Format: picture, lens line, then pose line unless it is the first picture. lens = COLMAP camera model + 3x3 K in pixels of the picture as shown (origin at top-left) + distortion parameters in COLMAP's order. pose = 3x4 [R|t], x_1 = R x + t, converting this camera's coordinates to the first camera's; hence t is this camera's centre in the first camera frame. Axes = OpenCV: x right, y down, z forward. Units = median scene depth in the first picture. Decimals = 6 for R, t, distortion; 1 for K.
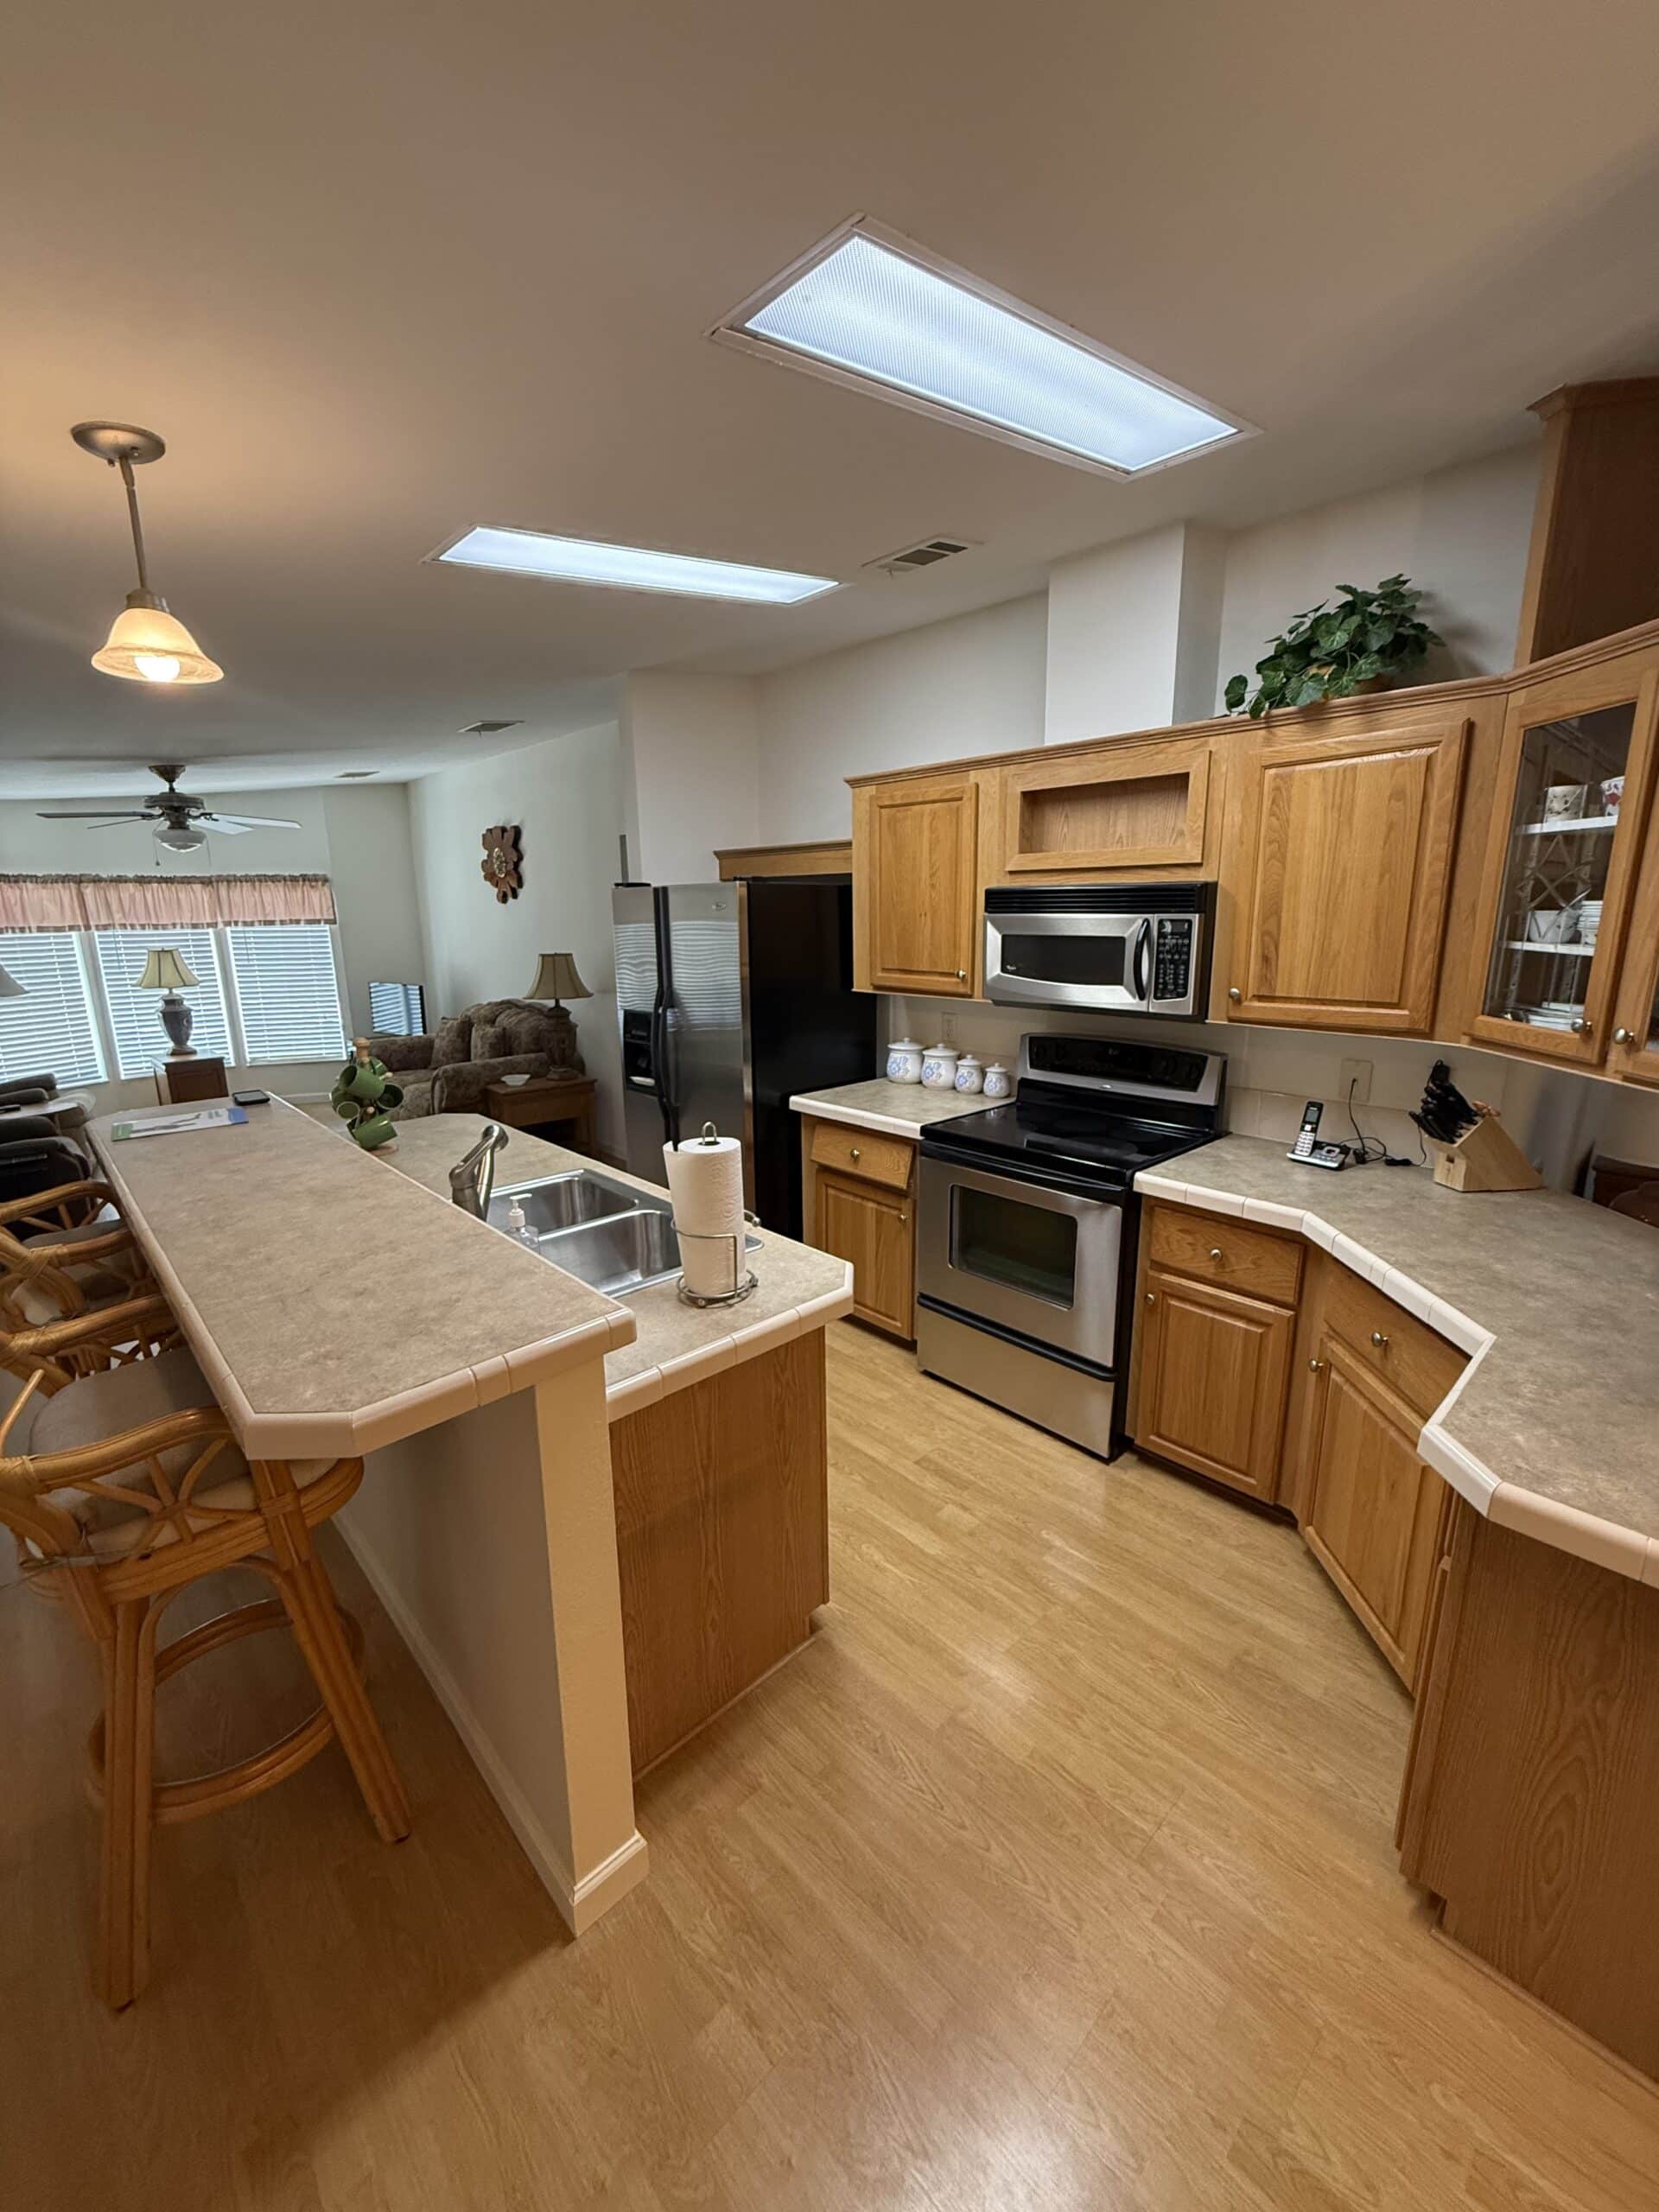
lens RADIAL K [[883.3, 0, 829.5], [0, 883.3, 1106.0], [0, 0, 1]] dist [0.003882, -0.000296]
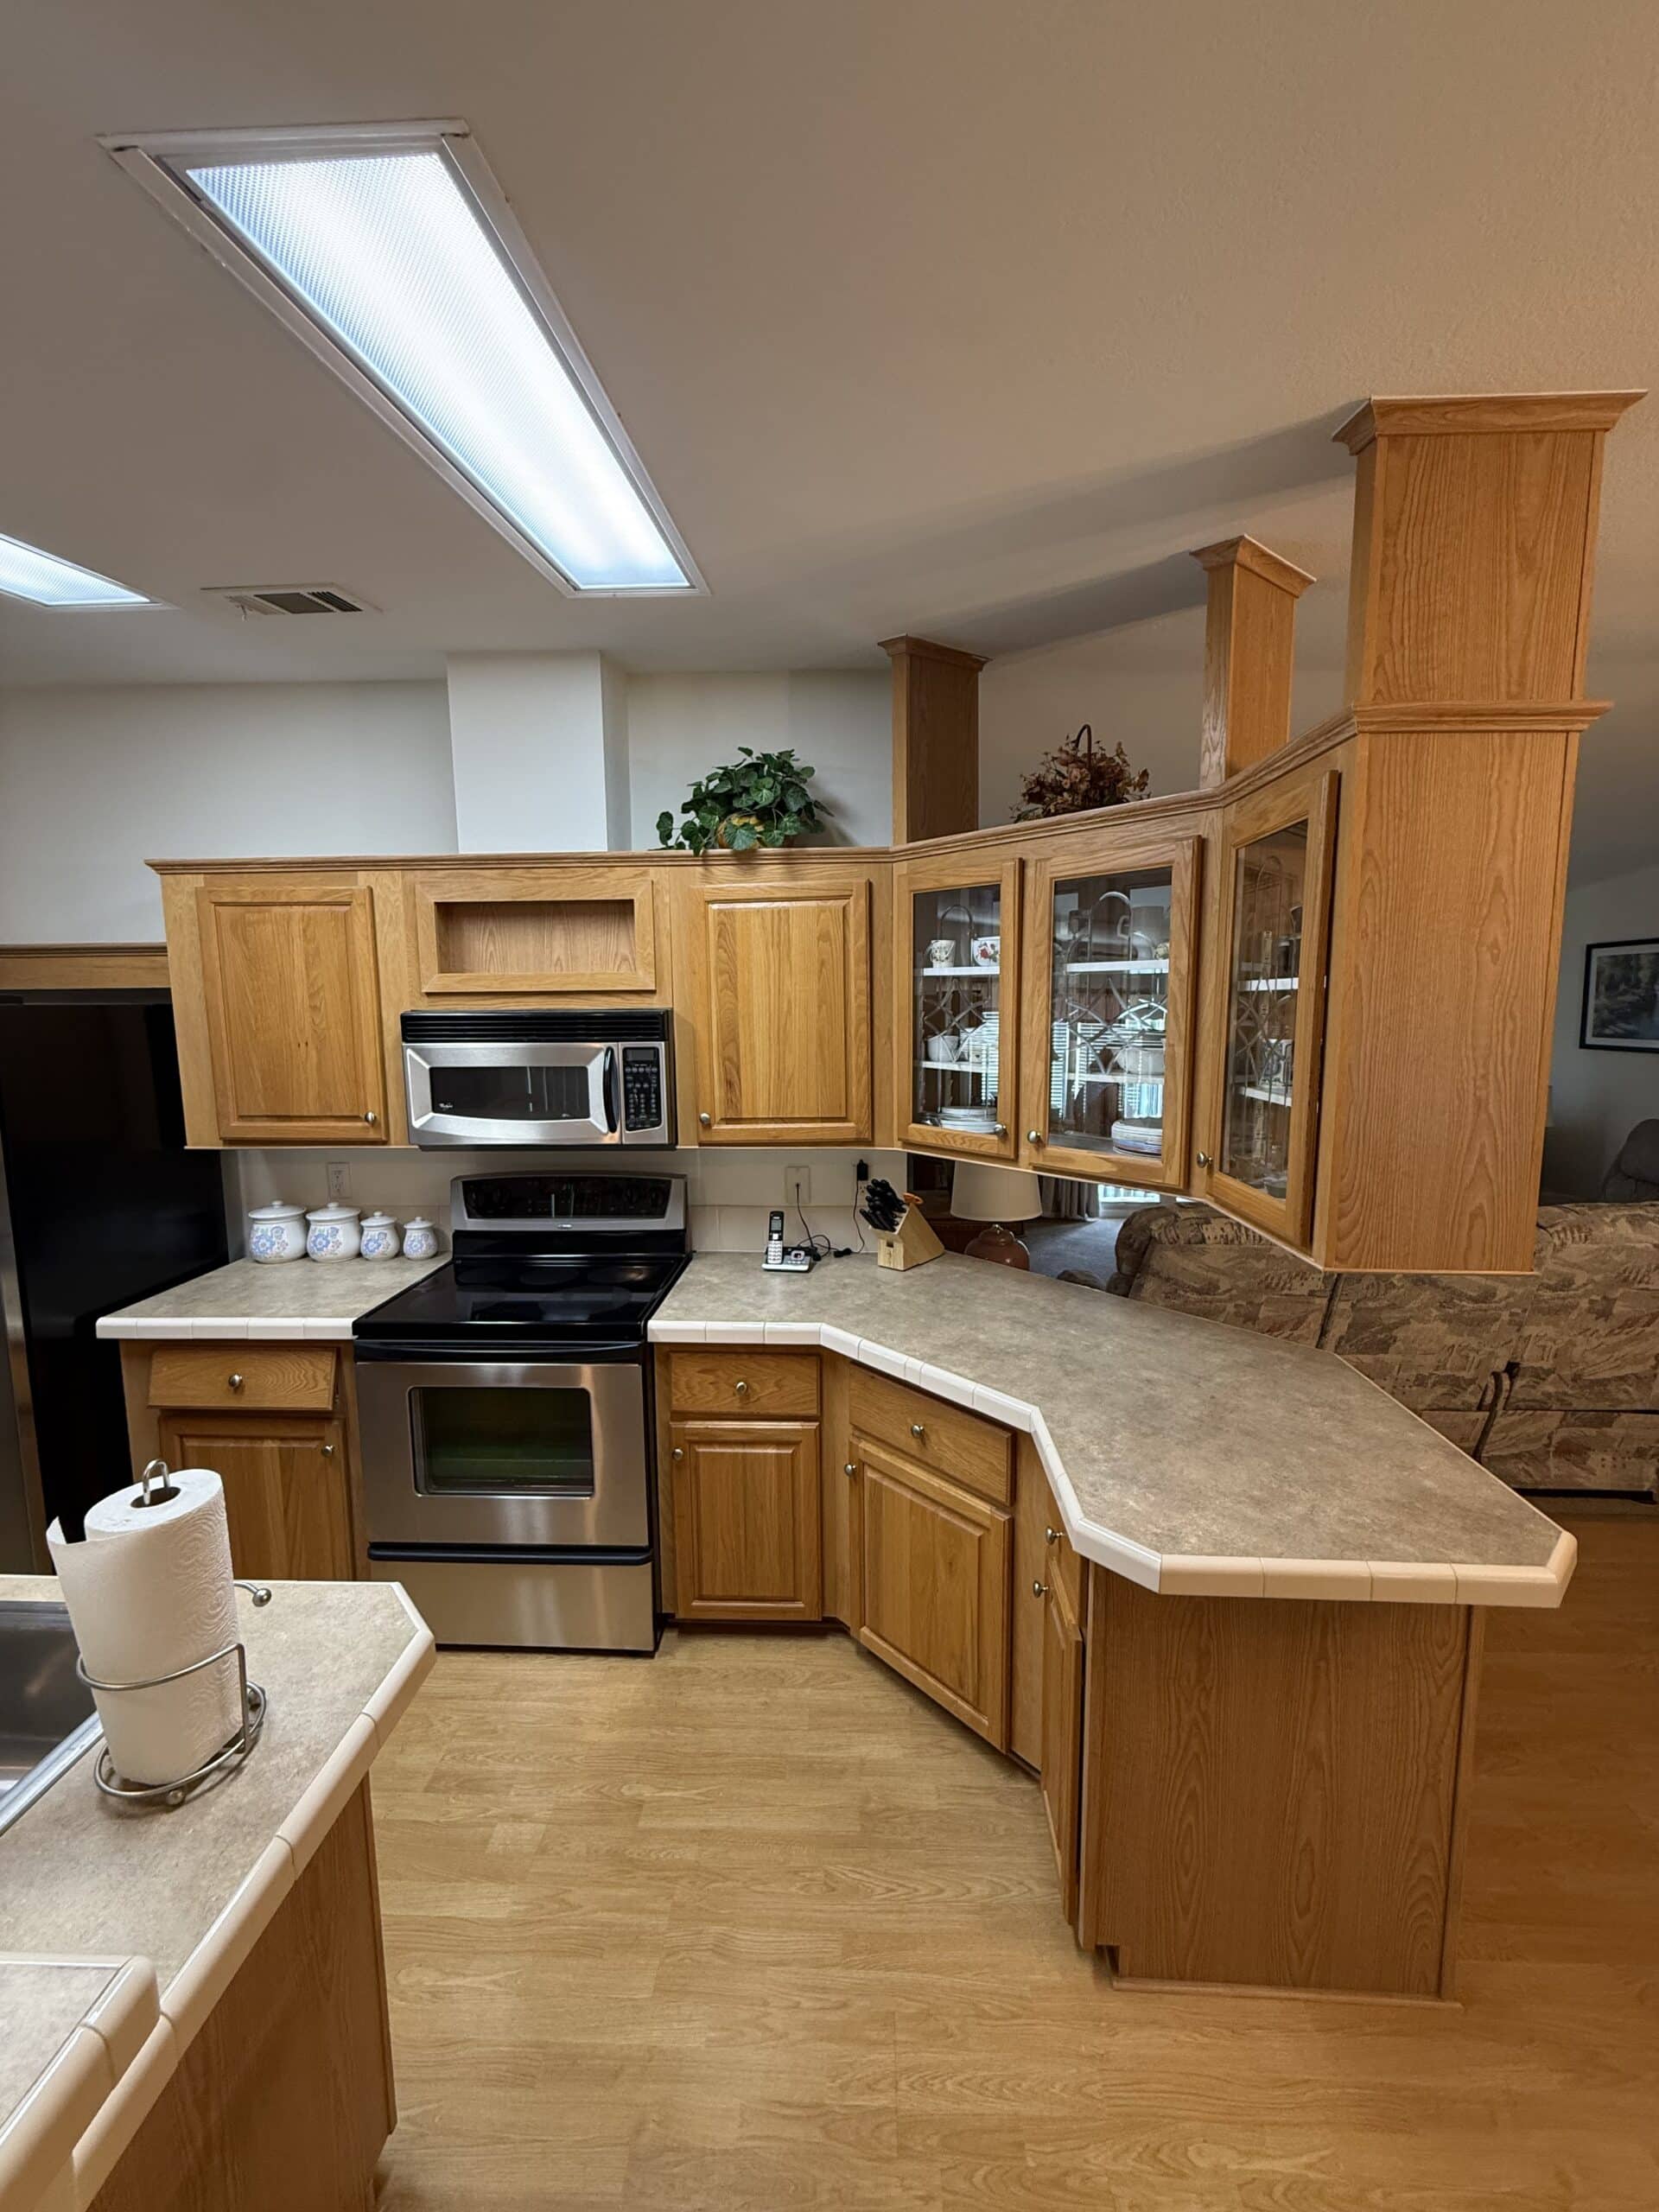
lens RADIAL K [[883.3, 0, 829.5], [0, 883.3, 1106.0], [0, 0, 1]] dist [0.003882, -0.000296]
pose [[0.720605, -0.081573, 0.688530, -0.132735], [0.156086, 0.986650, -0.046465, -0.074660], [-0.675548, 0.140953, 0.723718, 0.182487]]
